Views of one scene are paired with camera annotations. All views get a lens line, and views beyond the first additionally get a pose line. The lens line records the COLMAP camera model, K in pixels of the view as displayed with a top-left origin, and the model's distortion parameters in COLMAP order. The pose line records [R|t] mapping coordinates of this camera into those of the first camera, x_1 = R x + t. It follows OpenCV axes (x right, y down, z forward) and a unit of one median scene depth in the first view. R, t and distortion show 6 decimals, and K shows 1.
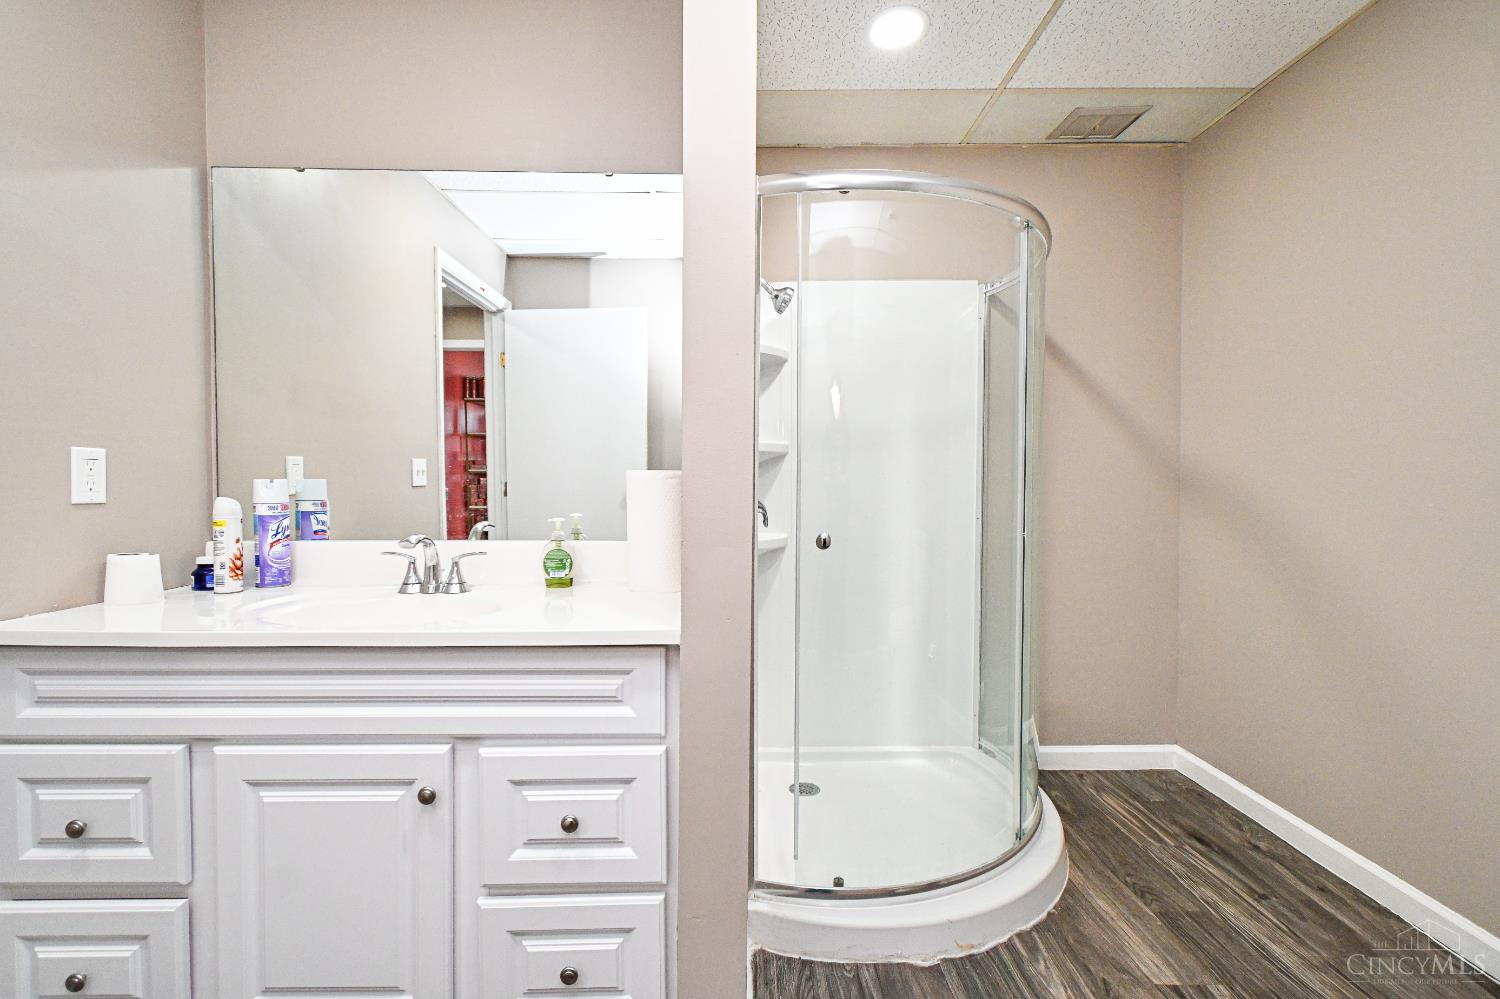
lens RADIAL K [[663.8, 0, 750.0], [0, 663.8, 499.5], [0, 0, 1]] dist [0.014126, -0.007337]
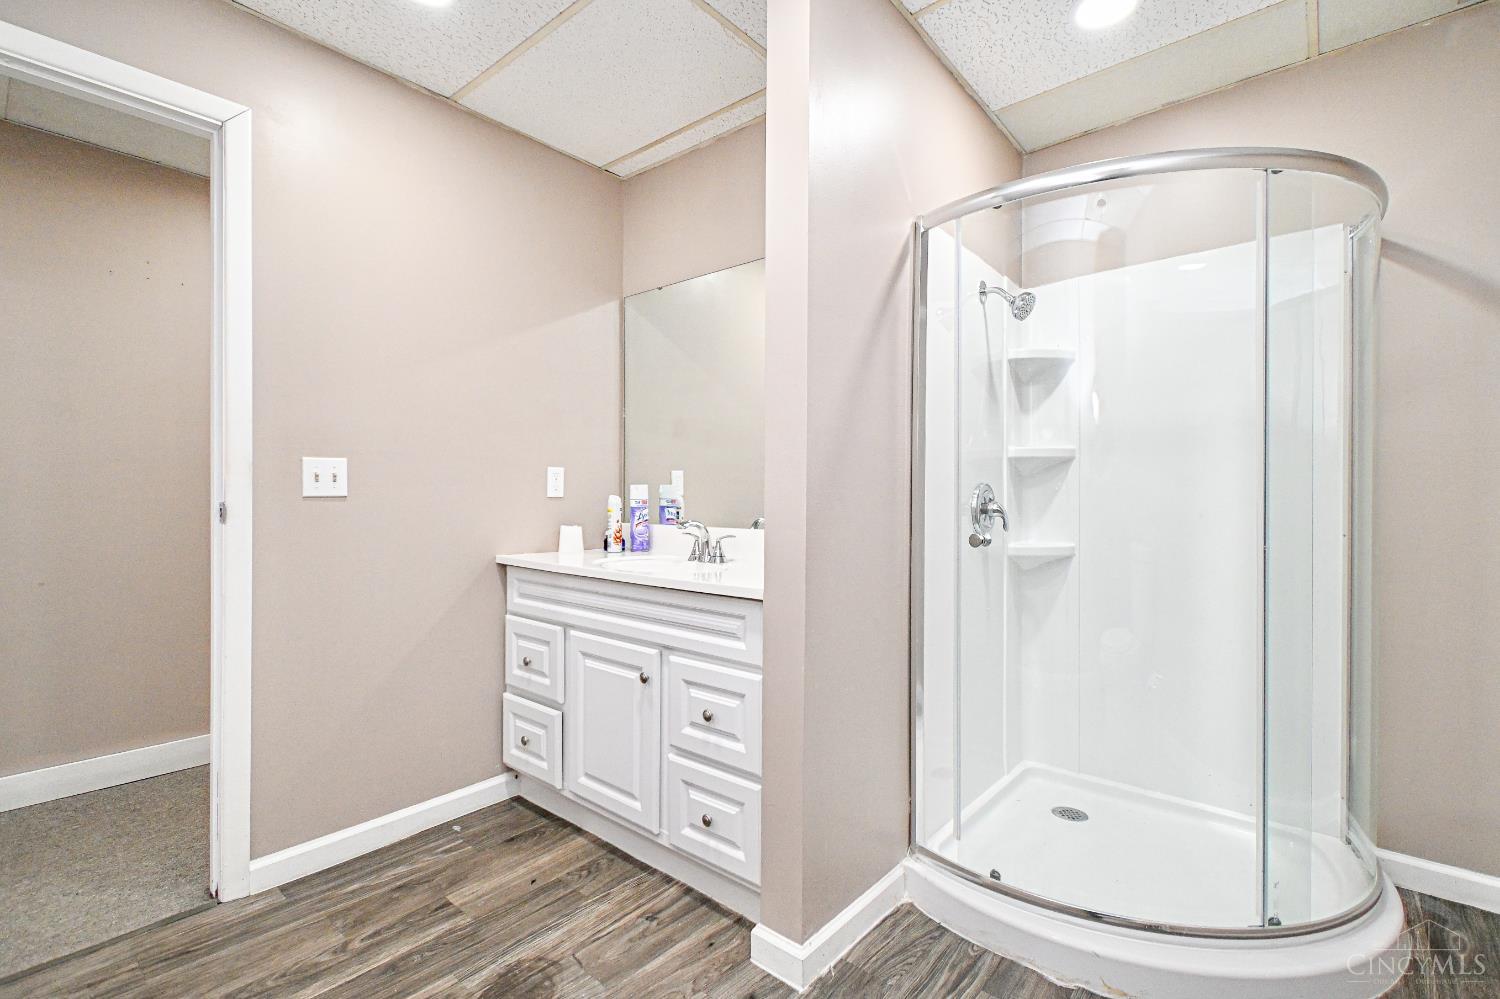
lens RADIAL K [[681.1, 0, 750.0], [0, 681.1, 499.5], [0, 0, 1]] dist [0.003320, 0.000363]
pose [[0.746843, 0.006844, -0.664966, 0.584364], [-0.022725, 0.999626, -0.015235, 0.024777], [0.664612, 0.026490, 0.746719, -0.049316]]
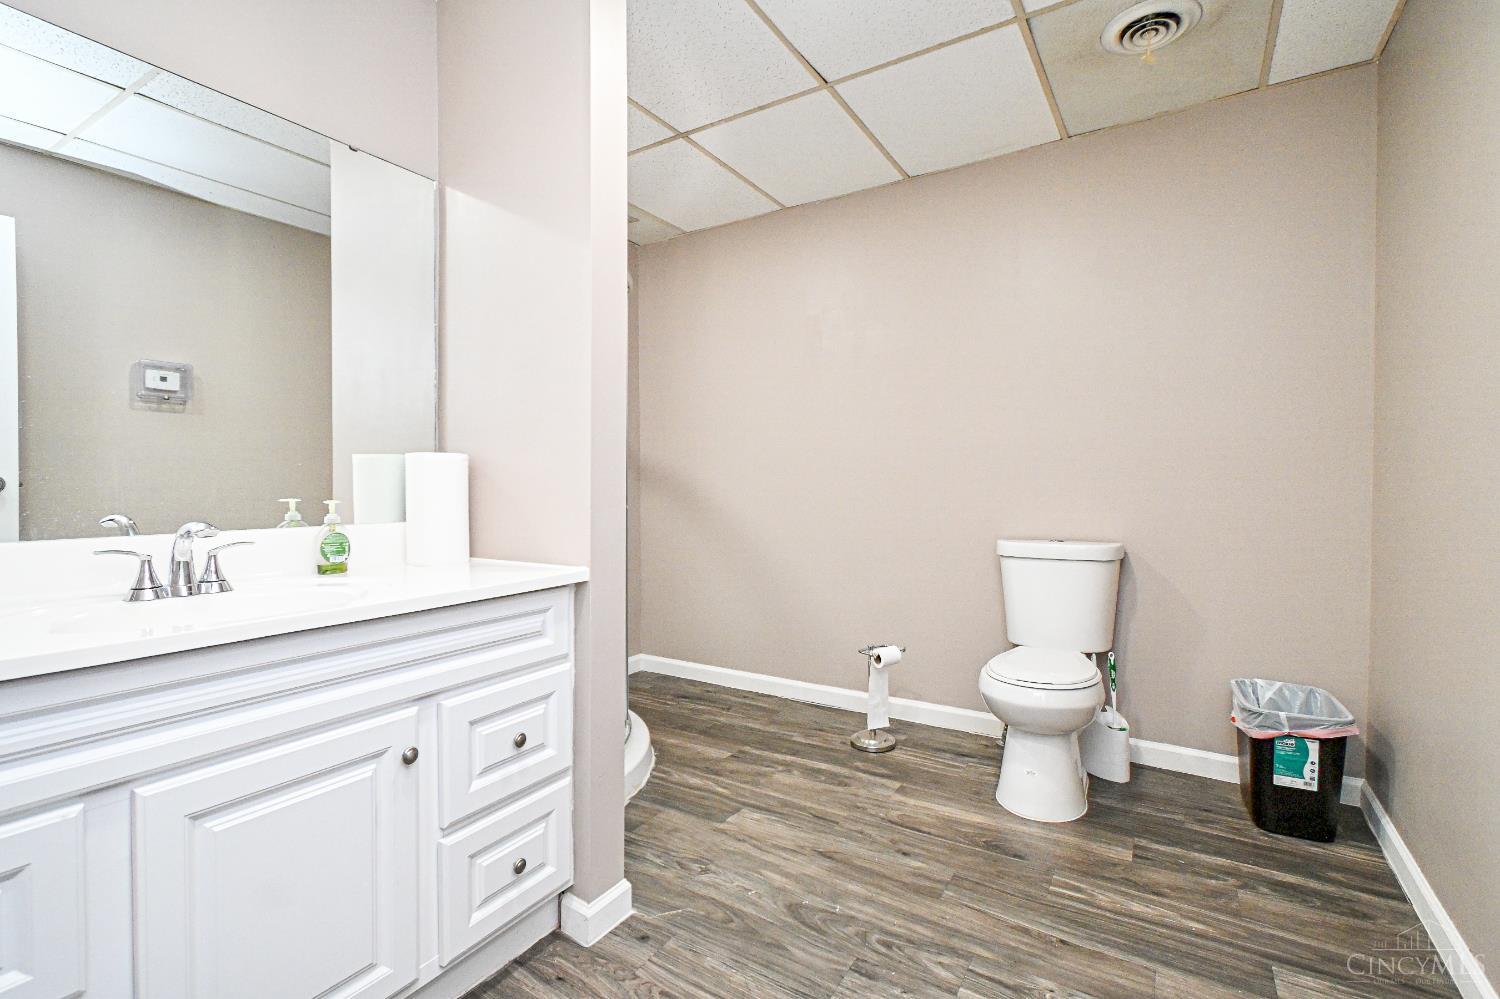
lens RADIAL K [[681.1, 0, 750.0], [0, 681.1, 499.5], [0, 0, 1]] dist [0.003320, 0.000363]
pose [[0.541239, -0.024344, 0.840516, -0.798143], [0.027983, 0.999549, 0.010931, 0.033695], [-0.840403, 0.017604, 0.541676, -0.025920]]
